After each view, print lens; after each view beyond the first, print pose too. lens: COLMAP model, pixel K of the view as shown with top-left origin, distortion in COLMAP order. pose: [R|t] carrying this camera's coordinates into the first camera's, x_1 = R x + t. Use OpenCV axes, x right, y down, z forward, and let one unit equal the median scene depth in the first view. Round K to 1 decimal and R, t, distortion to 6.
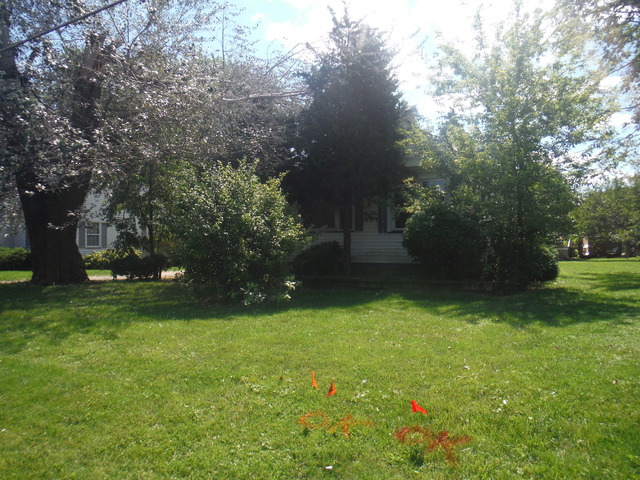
lens RADIAL K [[523.2, 0, 320.0], [0, 523.2, 240.0], [0, 0, 1]] dist [-0.159951, -0.001644]
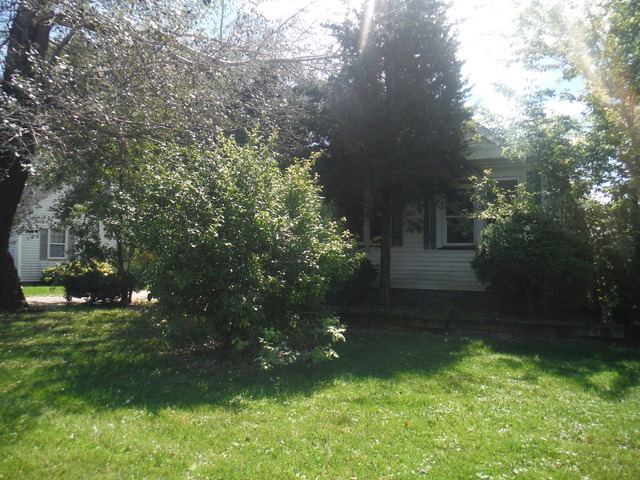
lens RADIAL K [[522.1, 0, 320.0], [0, 522.1, 240.0], [0, 0, 1]] dist [-0.080489, -0.001742]
pose [[0.999470, 0.020253, 0.025486, -0.080350], [-0.019516, 0.999393, -0.028852, -0.002479], [-0.026054, 0.028339, 0.999259, 0.360520]]
